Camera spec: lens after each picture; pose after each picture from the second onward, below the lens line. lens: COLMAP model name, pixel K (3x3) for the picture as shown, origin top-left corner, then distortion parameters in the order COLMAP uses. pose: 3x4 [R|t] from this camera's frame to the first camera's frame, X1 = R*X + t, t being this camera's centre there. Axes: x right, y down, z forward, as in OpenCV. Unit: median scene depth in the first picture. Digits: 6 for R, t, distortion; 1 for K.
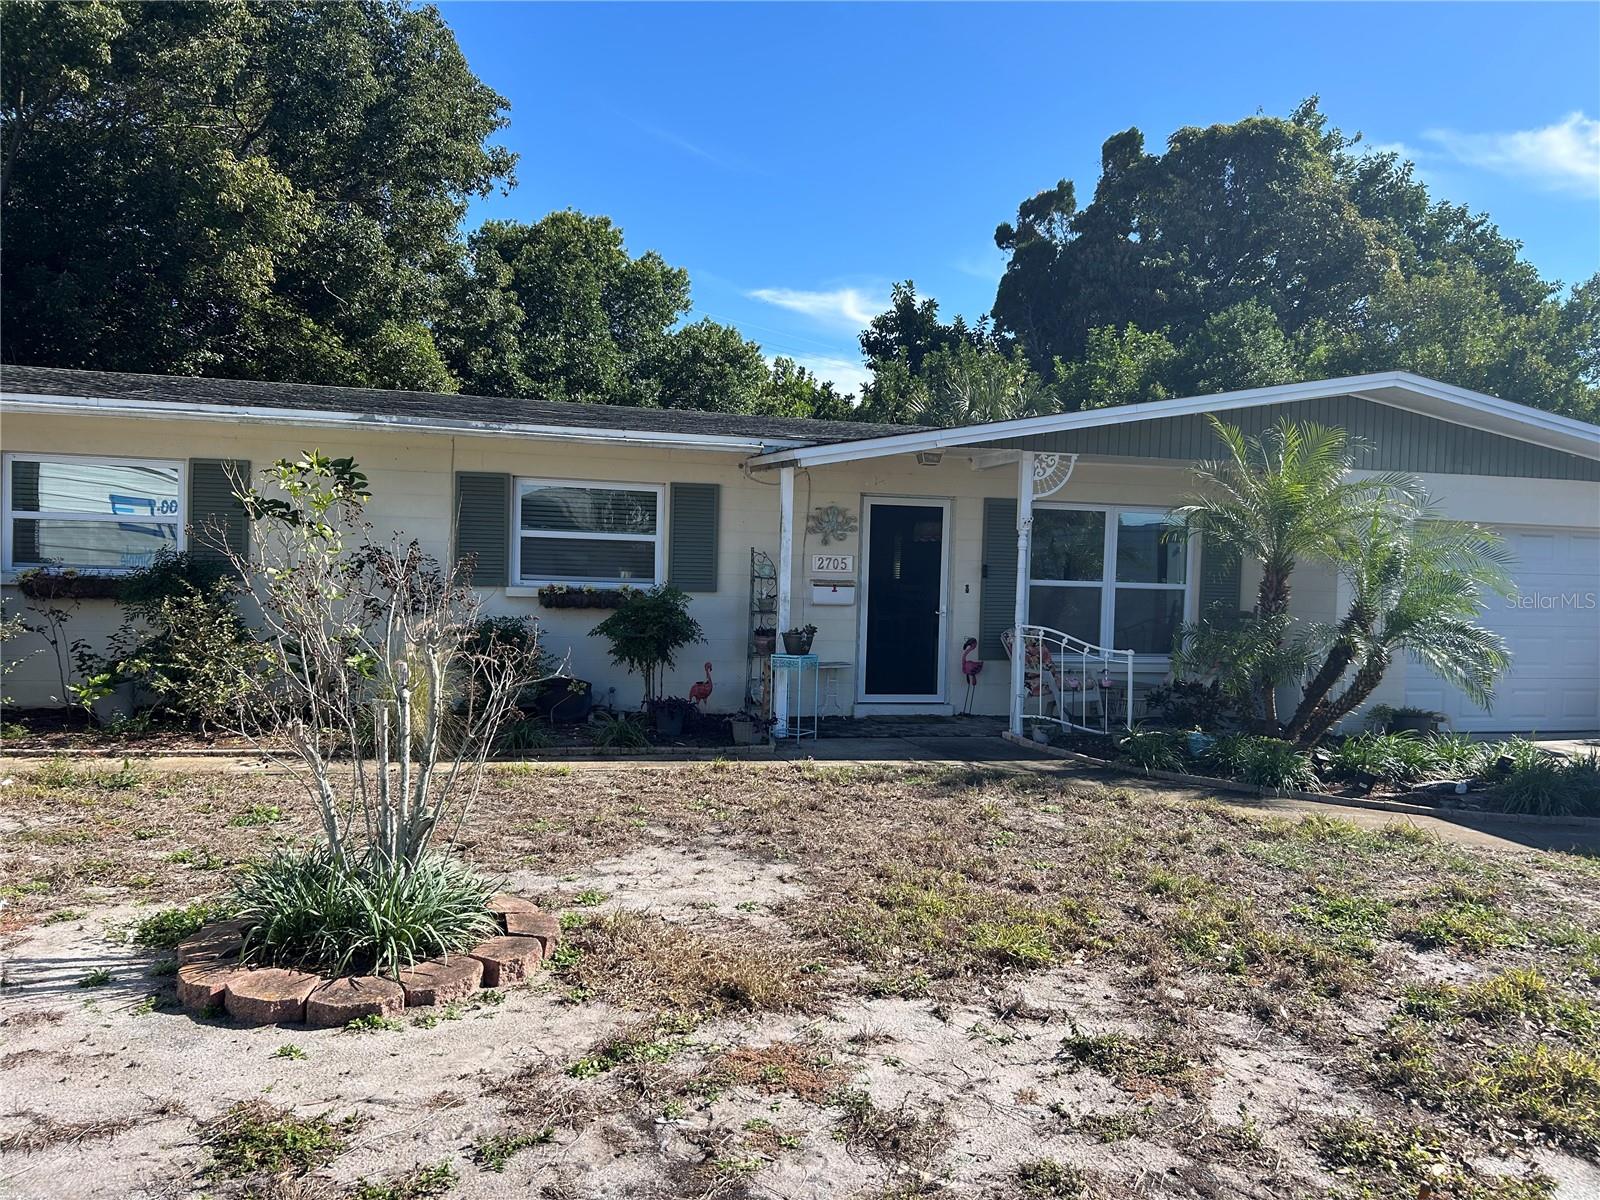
lens RADIAL K [[1208.3, 0, 795.7], [0, 1208.3, 598.3], [0, 0, 1]] dist [0.004716, -0.006429]
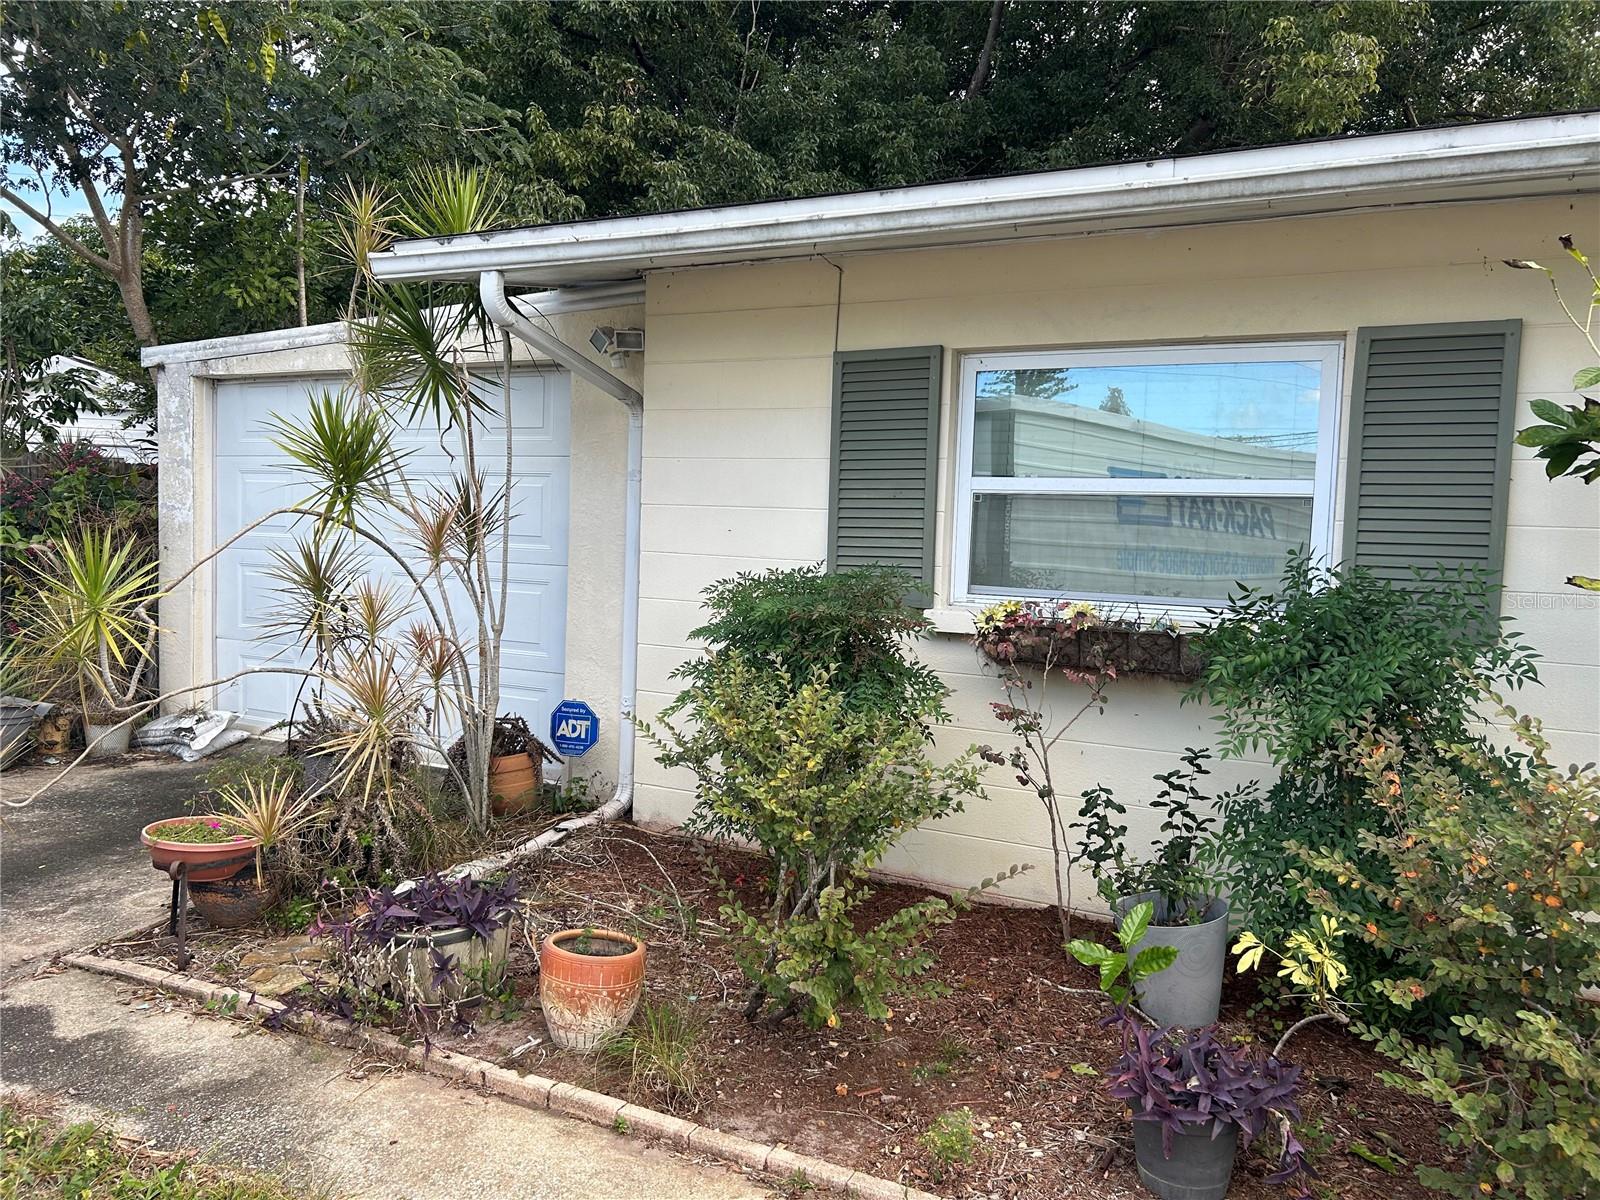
lens RADIAL K [[1208.3, 0, 798.4], [0, 1208.3, 601.5], [0, 0, 1]] dist [0.004716, -0.006429]
pose [[0.751319, 0.036505, -0.658929, -0.393694], [-0.039615, 0.999163, 0.010185, -0.027135], [0.658749, 0.018452, 0.752136, 0.612590]]
